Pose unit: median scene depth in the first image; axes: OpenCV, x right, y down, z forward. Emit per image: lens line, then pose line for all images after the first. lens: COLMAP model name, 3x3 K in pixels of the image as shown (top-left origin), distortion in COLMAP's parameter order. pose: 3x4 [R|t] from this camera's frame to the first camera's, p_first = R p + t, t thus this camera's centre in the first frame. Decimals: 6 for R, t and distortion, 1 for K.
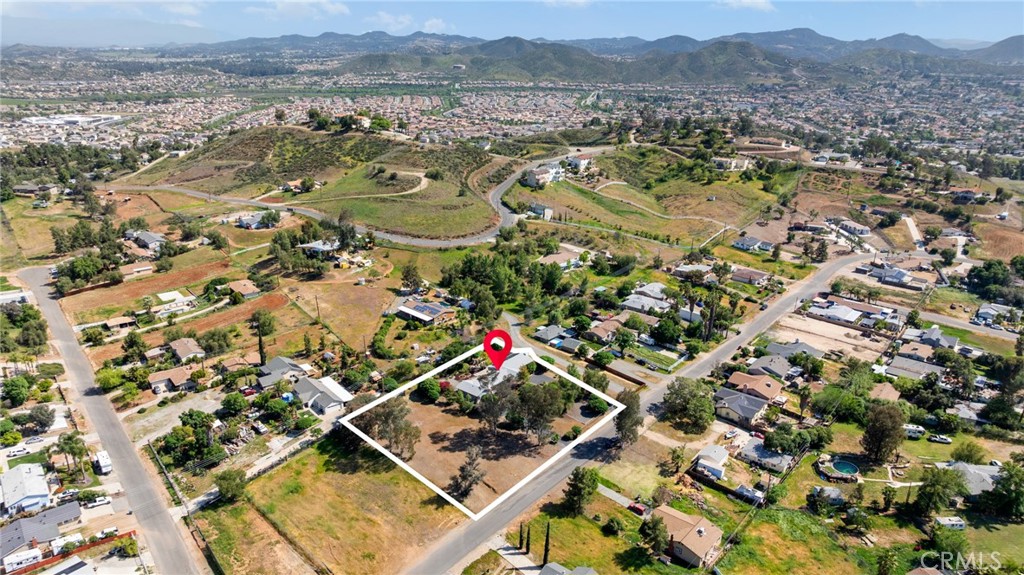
lens RADIAL K [[728.4, 0, 512.4], [0, 728.4, 286.8], [0, 0, 1]] dist [-0.021088, 0.009954]
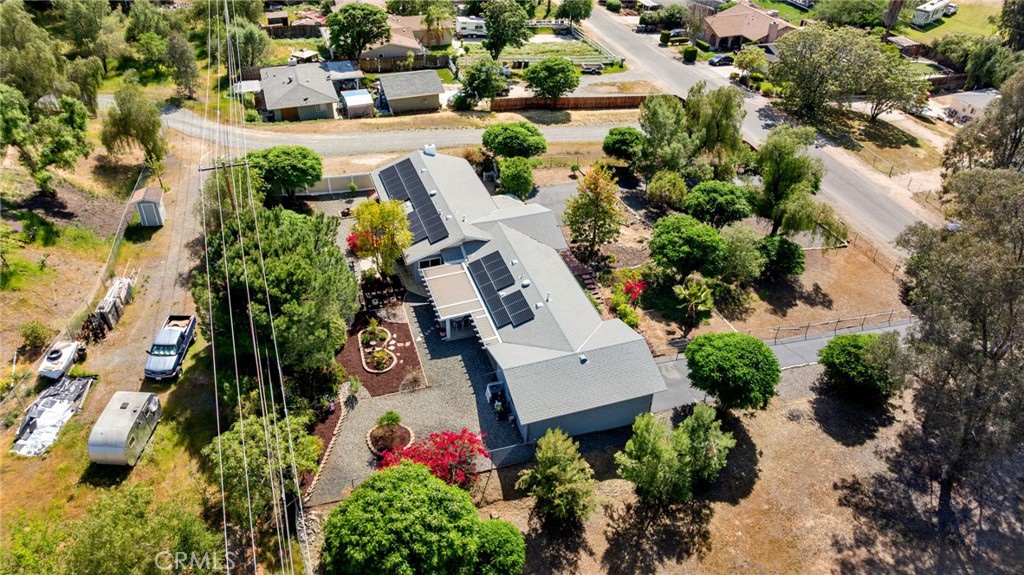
lens RADIAL K [[728.4, 0, 517.5], [0, 728.4, 284.4], [0, 0, 1]] dist [-0.021088, 0.009954]
pose [[0.518977, -0.511771, 0.684656, -0.164880], [0.268394, 0.858019, 0.437912, 0.027541], [-0.811559, -0.043509, 0.582648, 0.809540]]
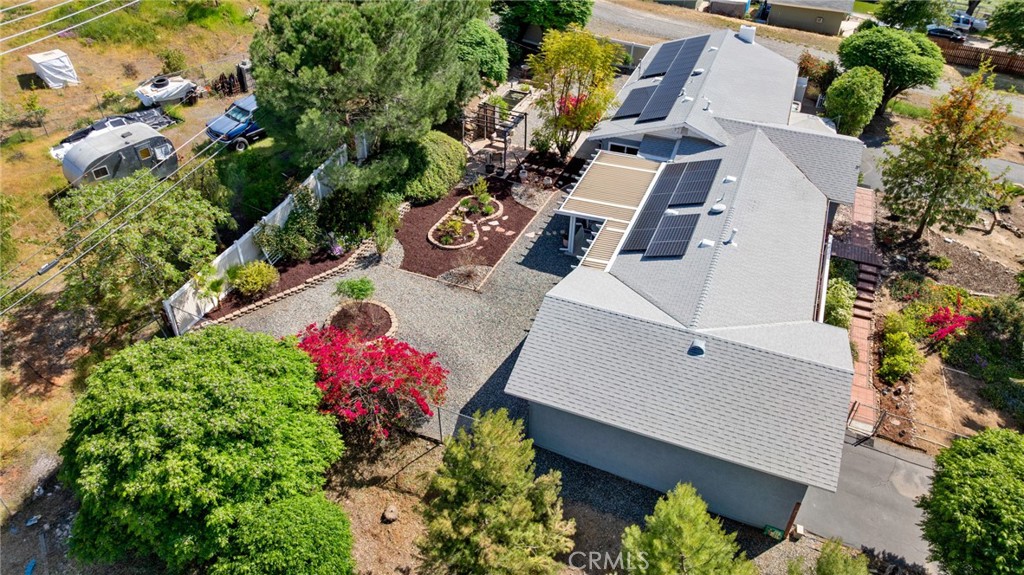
lens RADIAL K [[728.4, 0, 514.0], [0, 728.4, 290.5], [0, 0, 1]] dist [-0.021088, 0.009954]
pose [[0.951835, -0.182003, 0.246749, -0.087690], [0.096444, 0.941636, 0.322521, 0.087015], [-0.291048, -0.283190, 0.913835, 0.827654]]
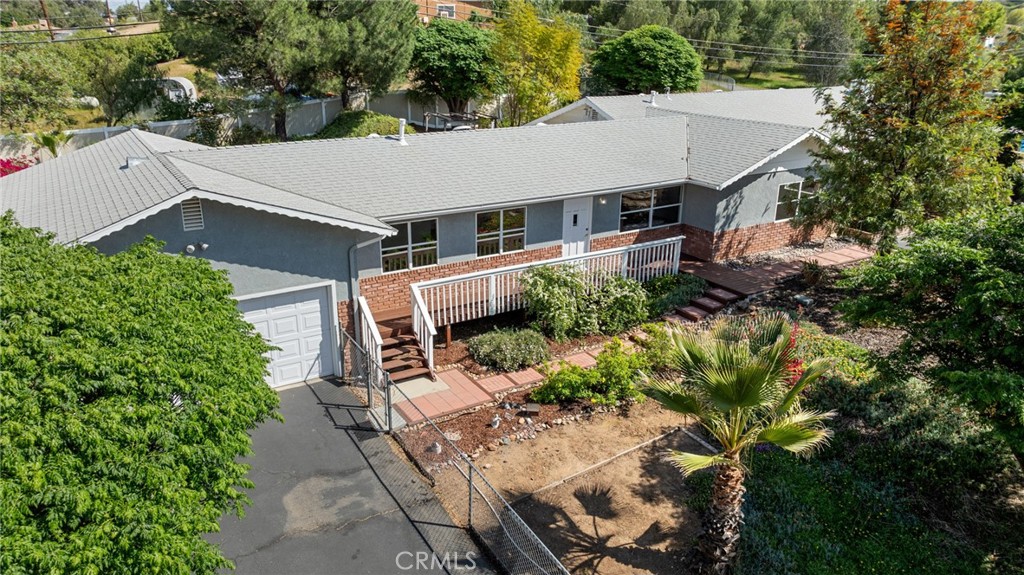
lens RADIAL K [[728.4, 0, 514.4], [0, 728.4, 286.7], [0, 0, 1]] dist [-0.021088, 0.009954]
pose [[0.951911, 0.102302, -0.288790, 0.000206], [-0.103816, 0.994545, 0.010112, 0.128878], [0.288249, 0.020355, 0.957339, 0.848923]]
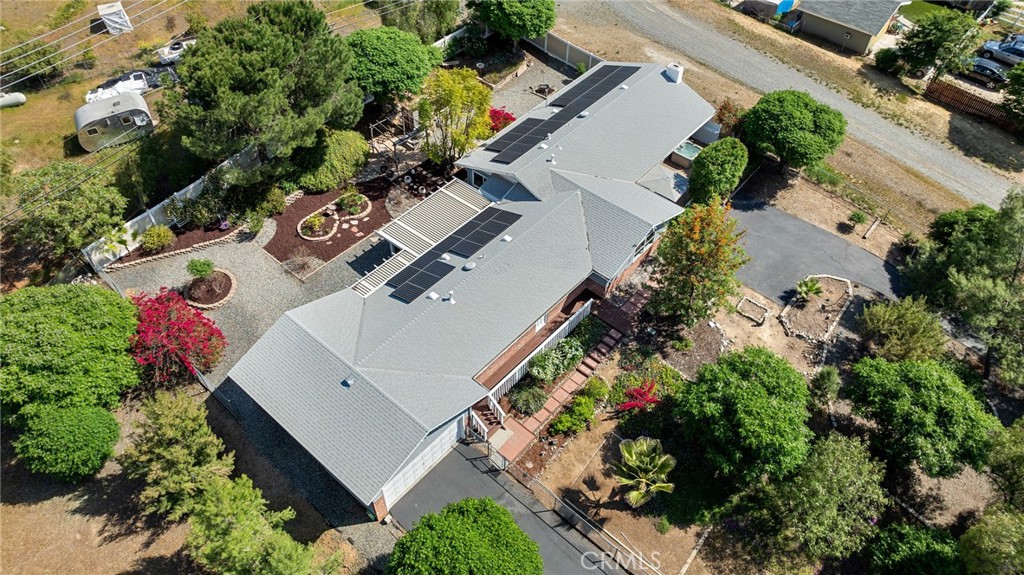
lens RADIAL K [[728.4, 0, 513.4], [0, 728.4, 289.9], [0, 0, 1]] dist [-0.021088, 0.009954]
pose [[0.999824, 0.016022, -0.009728, -0.019750], [-0.009380, 0.877013, 0.480375, 0.051249], [0.016228, -0.480199, 0.877010, 0.798854]]
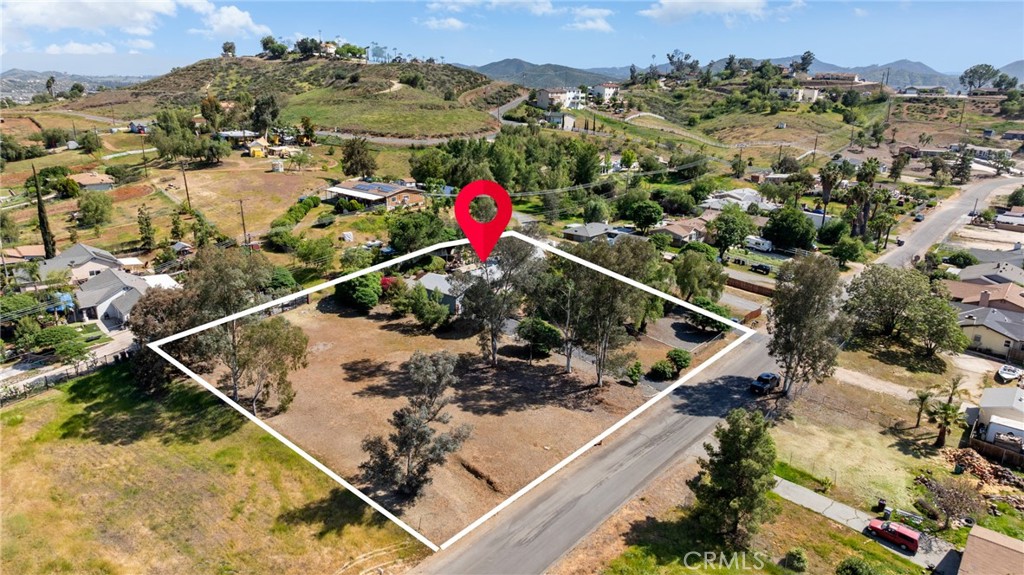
lens RADIAL K [[728.4, 0, 510.2], [0, 728.4, 288.0], [0, 0, 1]] dist [-0.021088, 0.009954]
pose [[0.999998, 0.000328, -0.001904, -0.011158], [-0.000410, 0.999081, -0.042865, 0.144830], [0.001888, 0.042866, 0.999079, 0.464753]]
